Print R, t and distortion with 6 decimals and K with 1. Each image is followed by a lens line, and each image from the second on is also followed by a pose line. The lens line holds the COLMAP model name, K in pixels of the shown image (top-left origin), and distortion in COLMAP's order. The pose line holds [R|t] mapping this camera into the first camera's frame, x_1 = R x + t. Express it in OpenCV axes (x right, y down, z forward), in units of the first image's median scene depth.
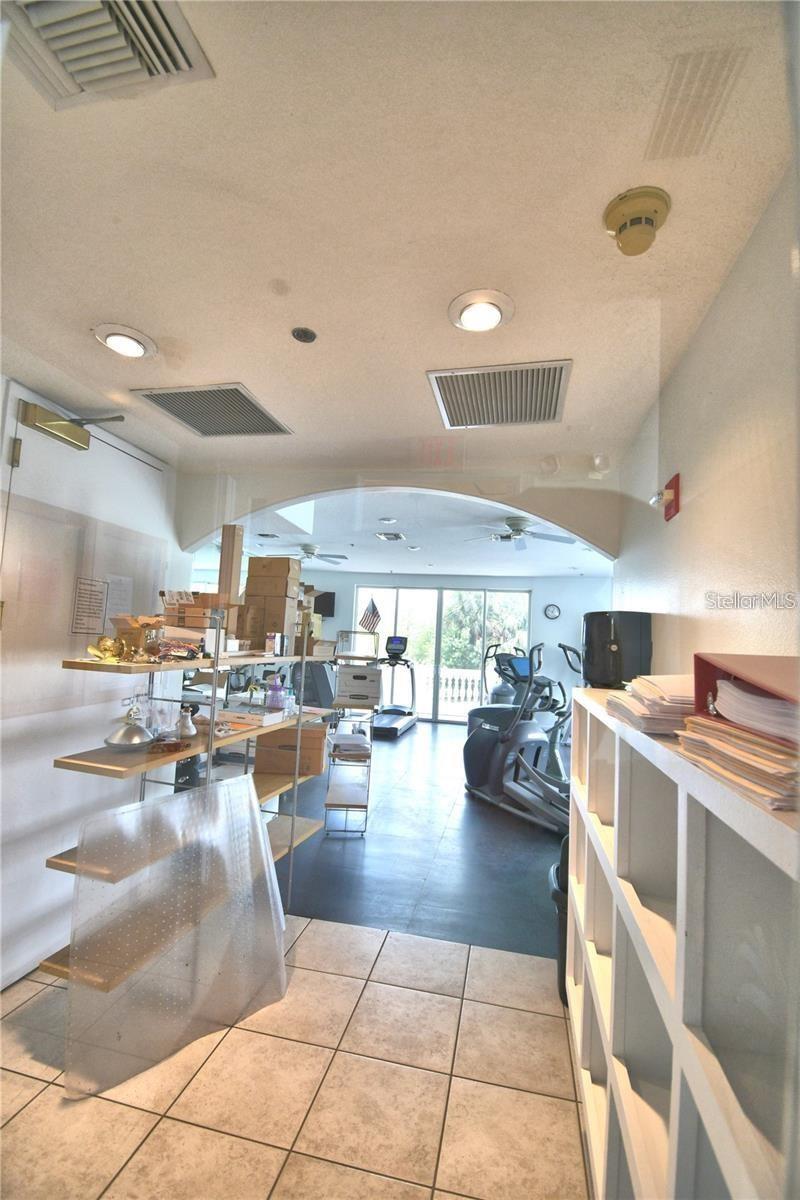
lens RADIAL K [[533.8, 0, 397.1], [0, 533.8, 598.5], [0, 0, 1]] dist [-0.000171, -0.010243]
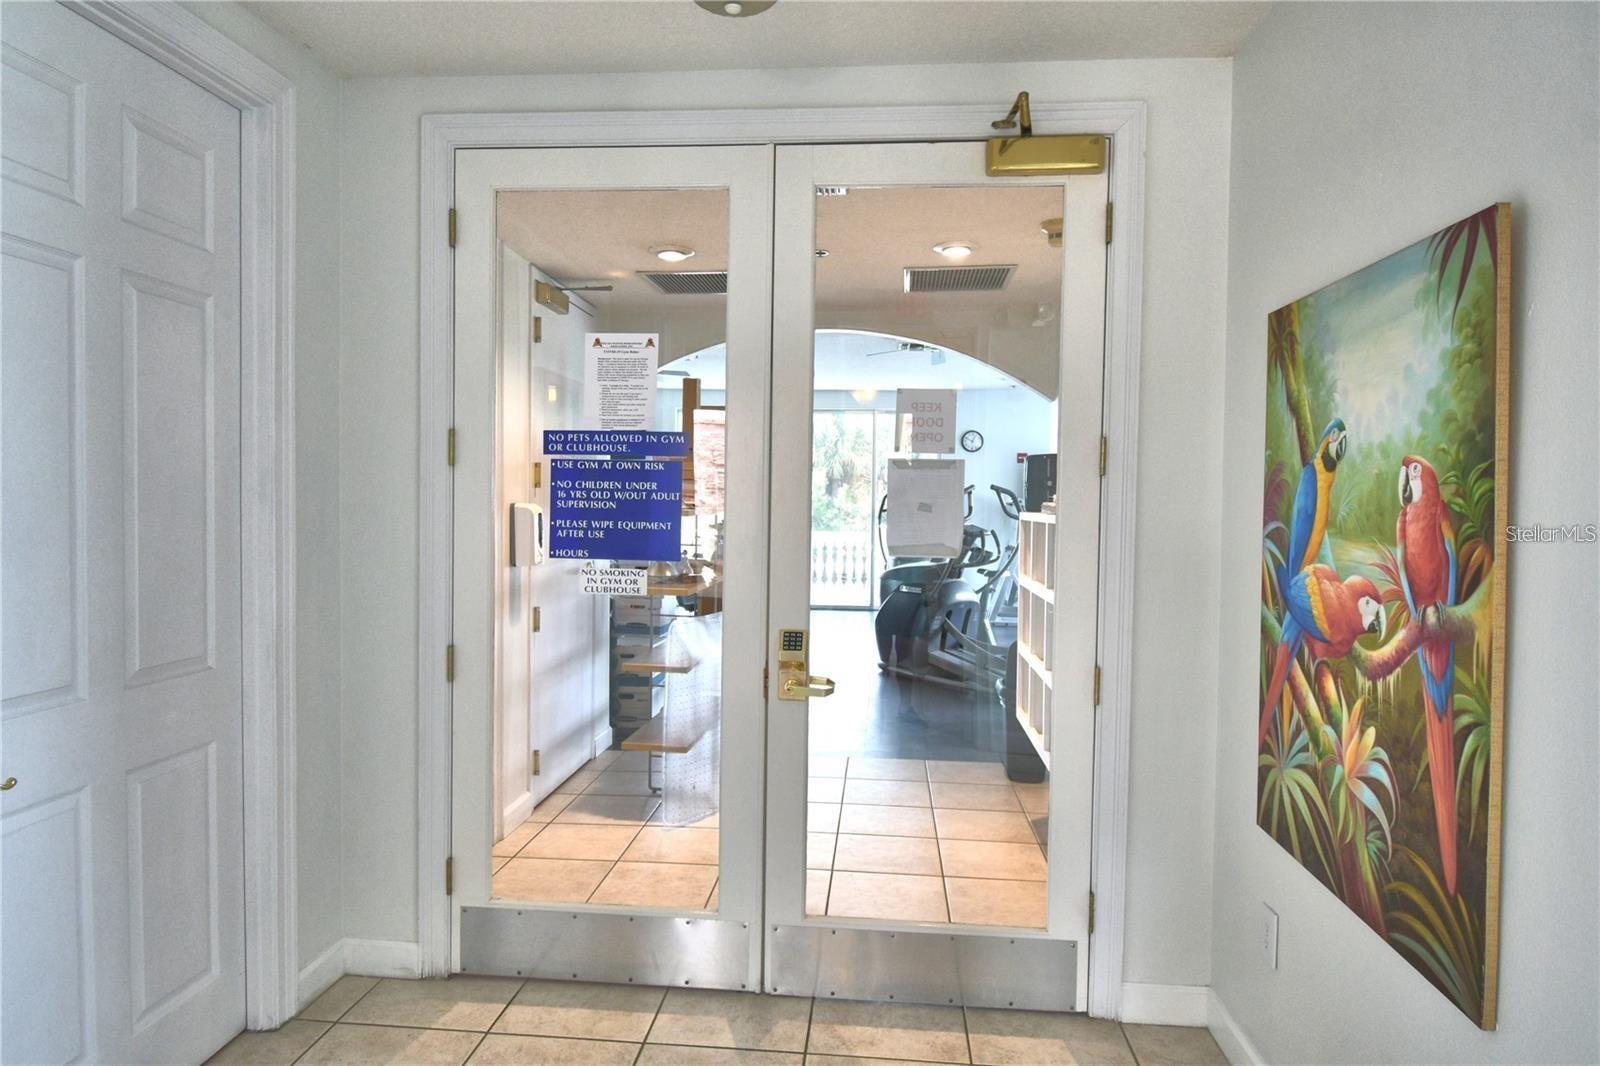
lens RADIAL K [[974.9, 0, 799.4], [0, 974.9, 534.1], [0, 0, 1]] dist [-0.001248, -0.000022]
pose [[0.991861, -0.043579, 0.119638, -0.180108], [0.028828, 0.992067, 0.122363, -0.034678], [-0.124021, -0.117918, 0.985248, -0.472426]]
